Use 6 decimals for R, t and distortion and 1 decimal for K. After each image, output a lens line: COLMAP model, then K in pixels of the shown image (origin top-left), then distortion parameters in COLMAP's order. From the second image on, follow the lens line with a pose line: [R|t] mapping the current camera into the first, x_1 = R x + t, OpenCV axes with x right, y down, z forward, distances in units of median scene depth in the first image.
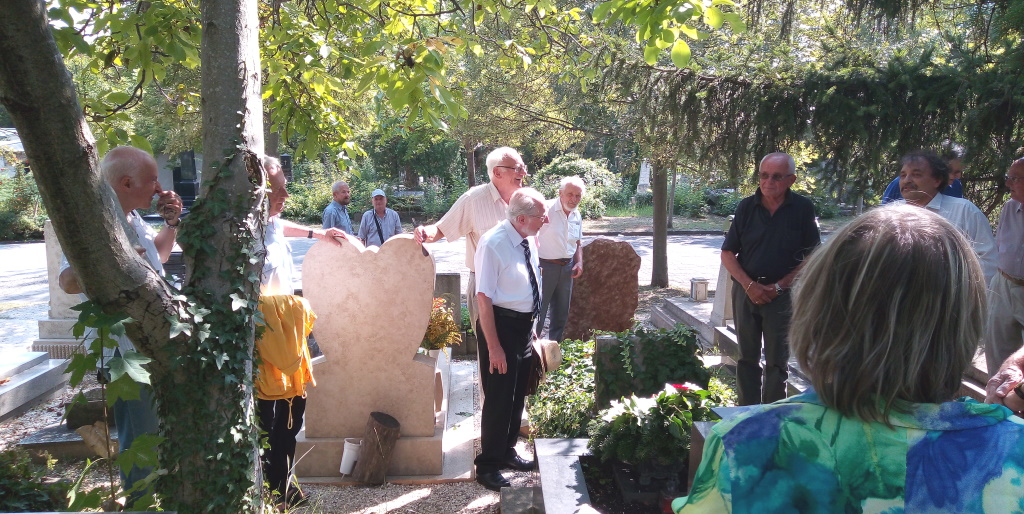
lens RADIAL K [[686.0, 0, 507.4], [0, 686.0, 254.6], [0, 0, 1]] dist [0.020710, -0.047229]
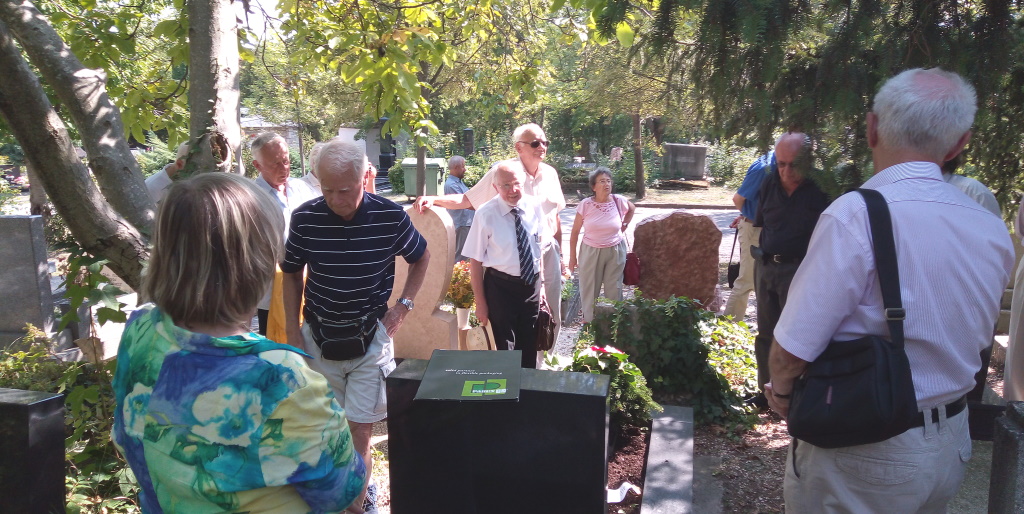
lens RADIAL K [[678.0, 0, 510.4], [0, 678.0, 246.4], [0, 0, 1]] dist [0.002050, -0.002661]
pose [[0.964593, 0.030837, -0.261935, 0.256390], [-0.023546, 0.999244, 0.030926, 0.003282], [0.262691, -0.023663, 0.964590, -0.026703]]
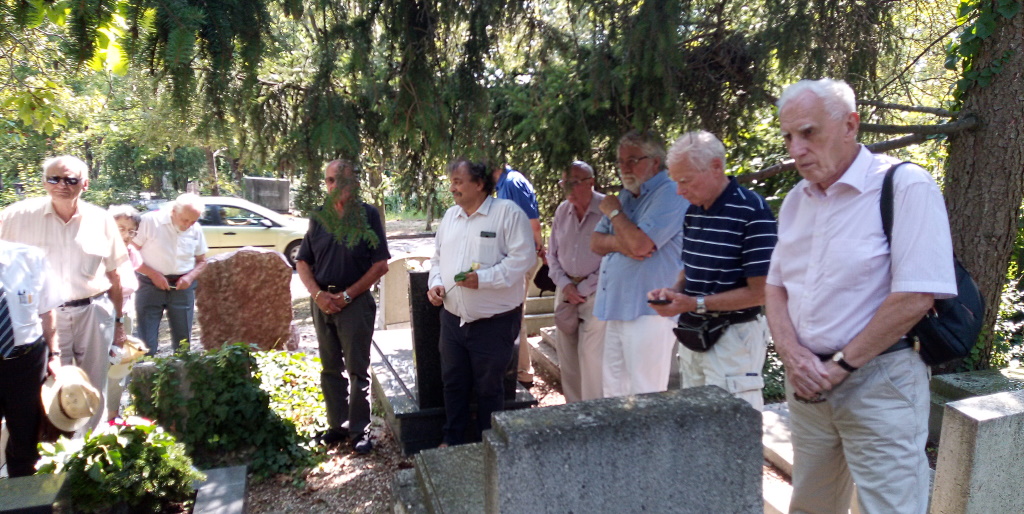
lens RADIAL K [[678.0, 0, 510.4], [0, 678.0, 246.4], [0, 0, 1]] dist [0.002050, -0.002661]
pose [[0.949132, -0.044571, 0.311709, 0.309898], [0.050053, 0.998700, -0.009603, -0.001476], [-0.310876, 0.024717, 0.950129, 0.003585]]
